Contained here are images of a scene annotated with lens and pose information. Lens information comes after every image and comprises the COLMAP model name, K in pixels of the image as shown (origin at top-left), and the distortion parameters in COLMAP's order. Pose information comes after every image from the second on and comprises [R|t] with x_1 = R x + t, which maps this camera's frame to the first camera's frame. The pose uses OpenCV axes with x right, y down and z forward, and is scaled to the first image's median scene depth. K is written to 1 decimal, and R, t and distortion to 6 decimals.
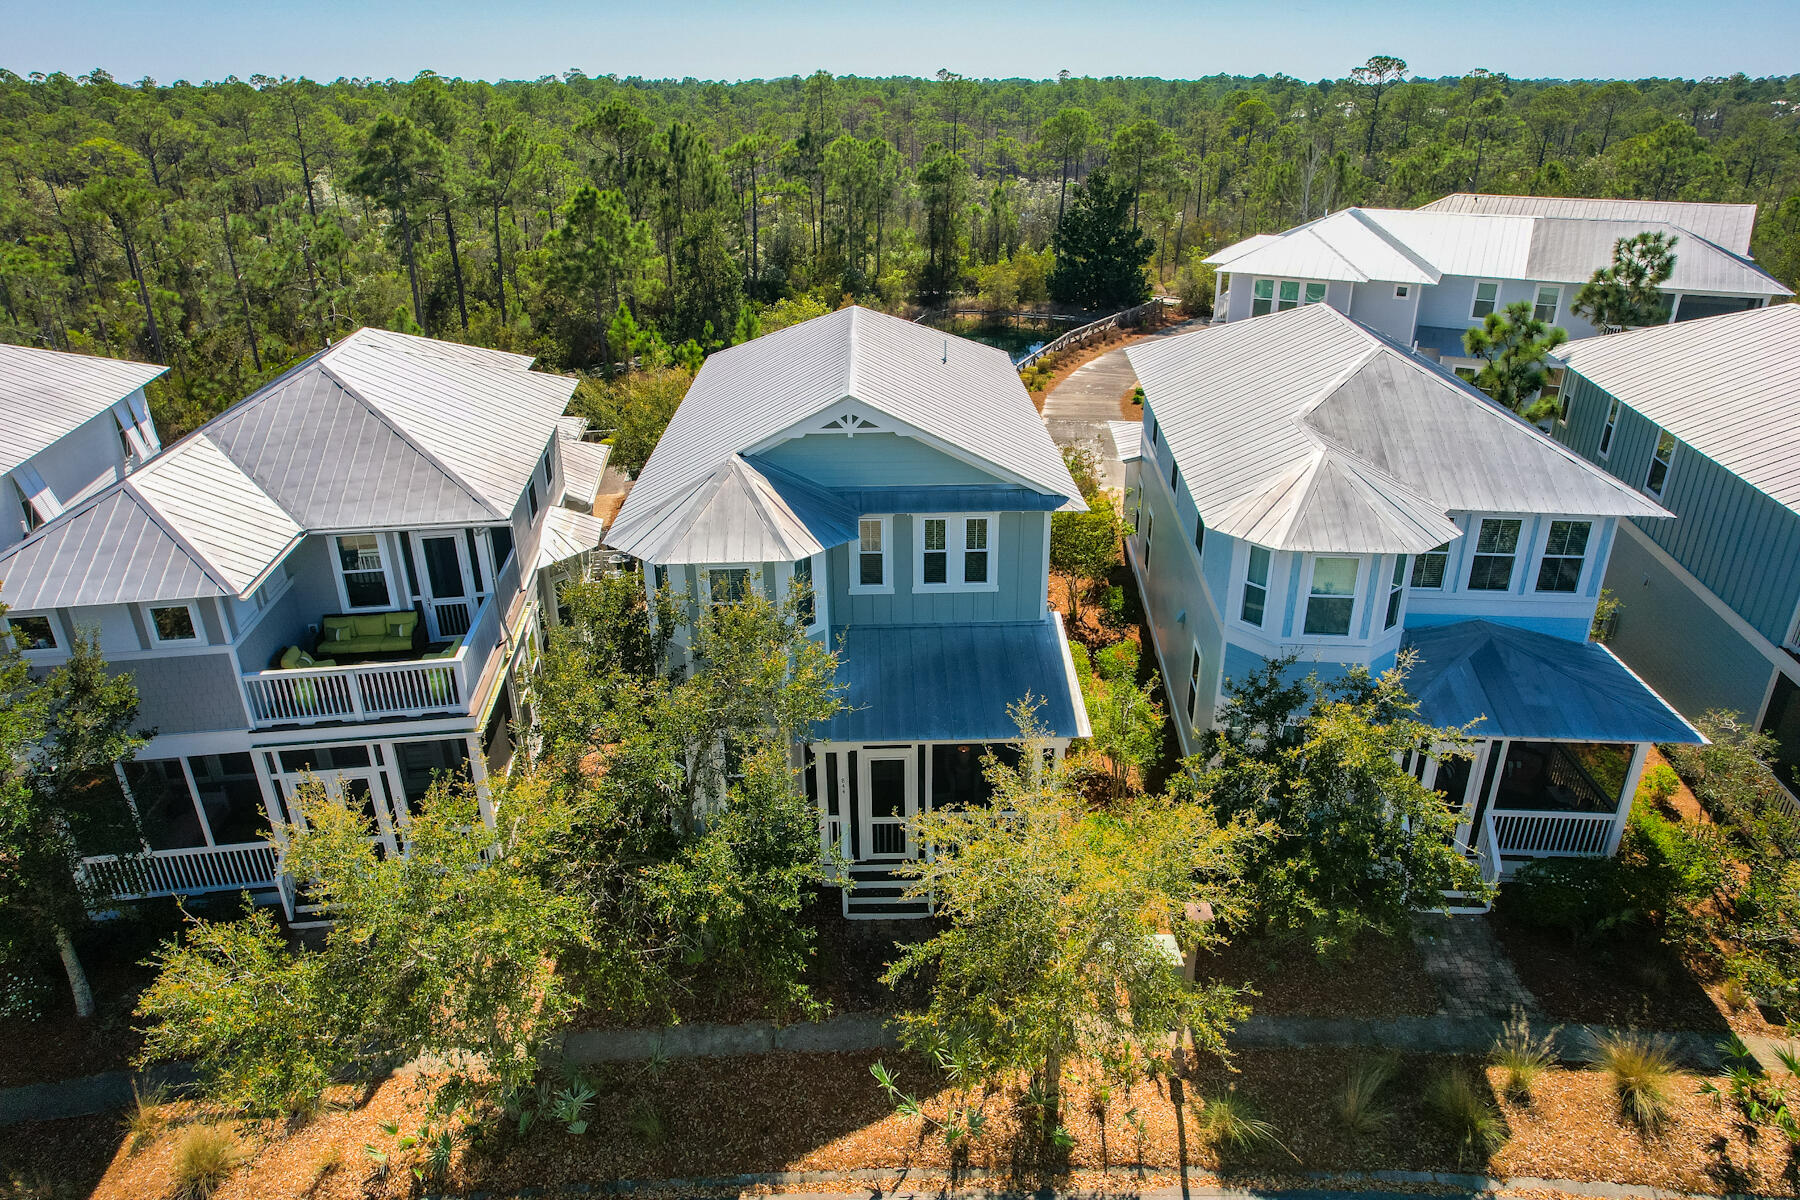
lens RADIAL K [[1143.8, 0, 900.0], [0, 1143.8, 600.0], [0, 0, 1]] dist [-0.041655, 0.001909]
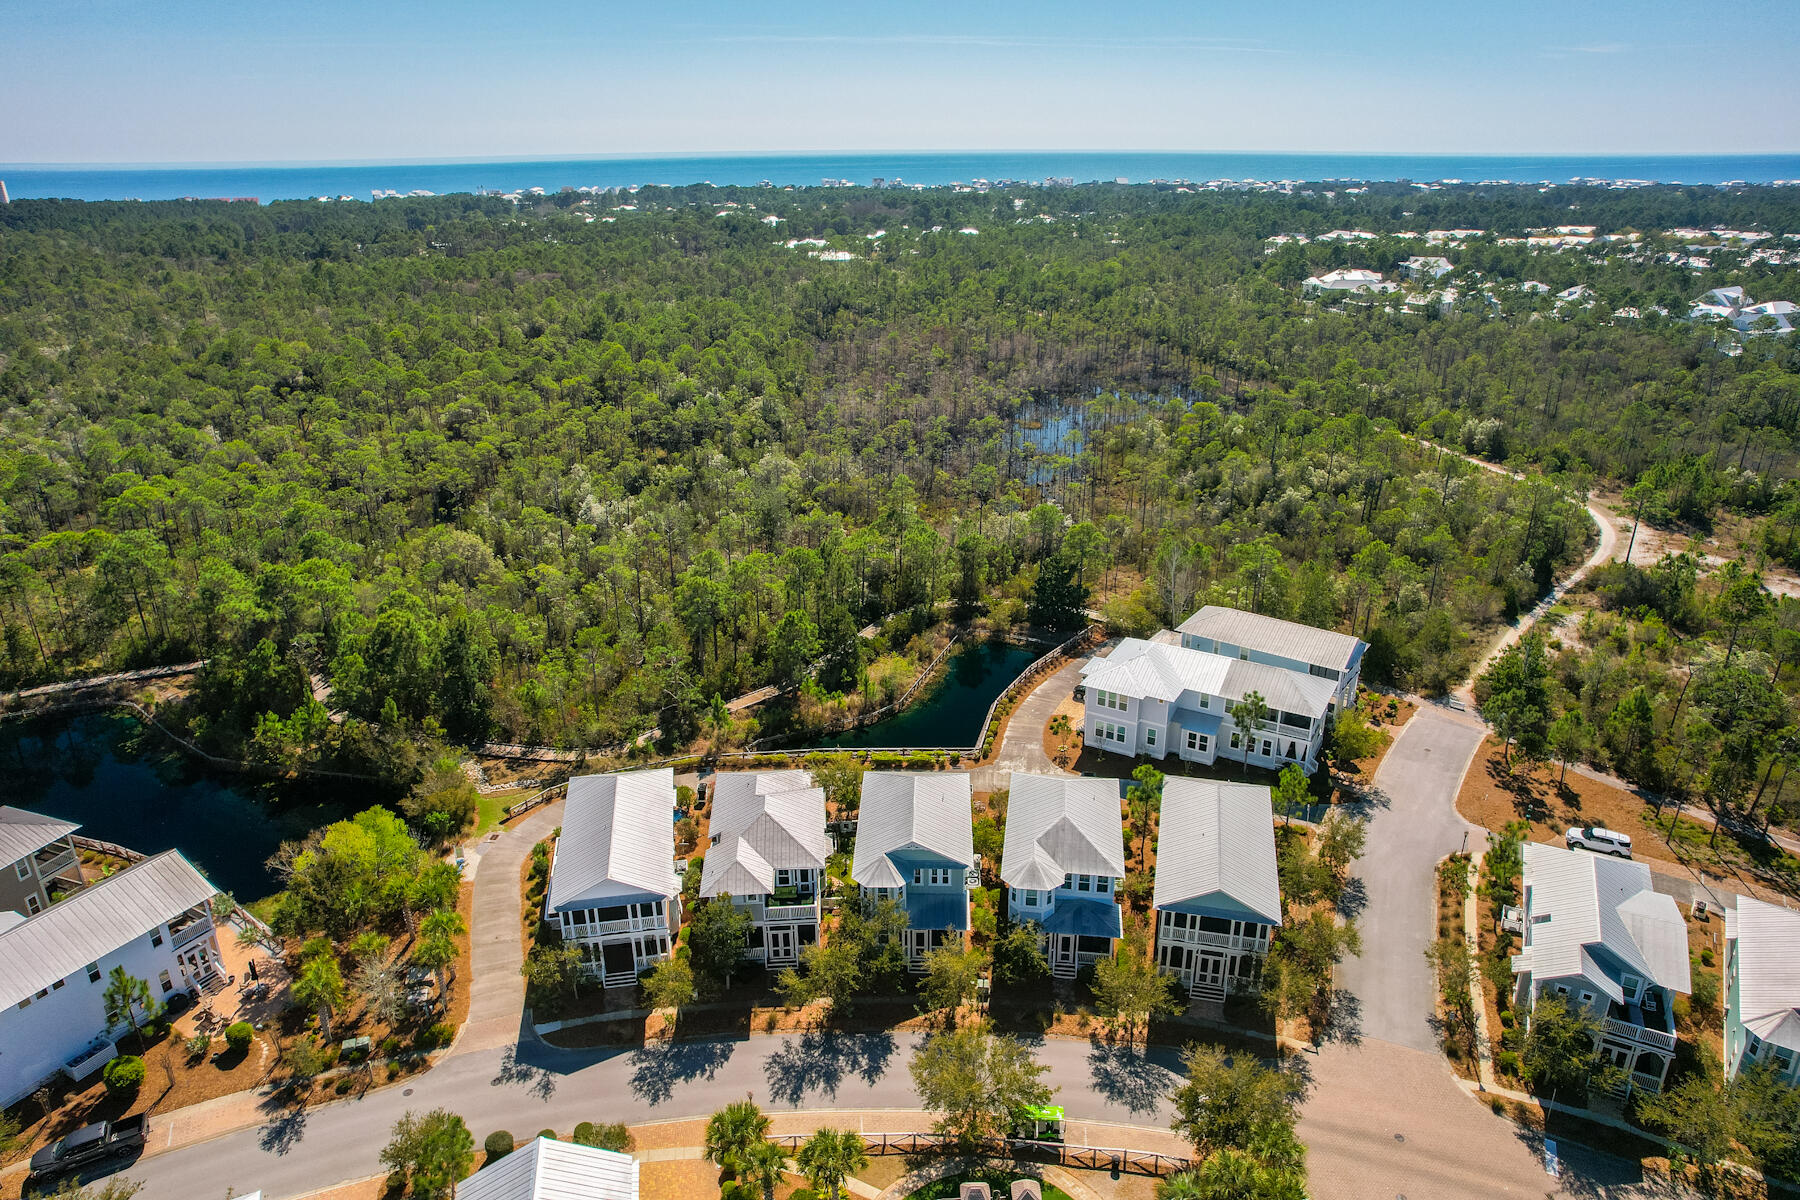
lens RADIAL K [[1143.8, 0, 900.0], [0, 1143.8, 600.0], [0, 0, 1]] dist [-0.041655, 0.001909]
pose [[0.998268, 0.024270, -0.053596, 0.105921], [-0.026800, 0.998535, -0.047009, -0.845394], [0.052377, 0.048364, 0.997456, -3.079798]]
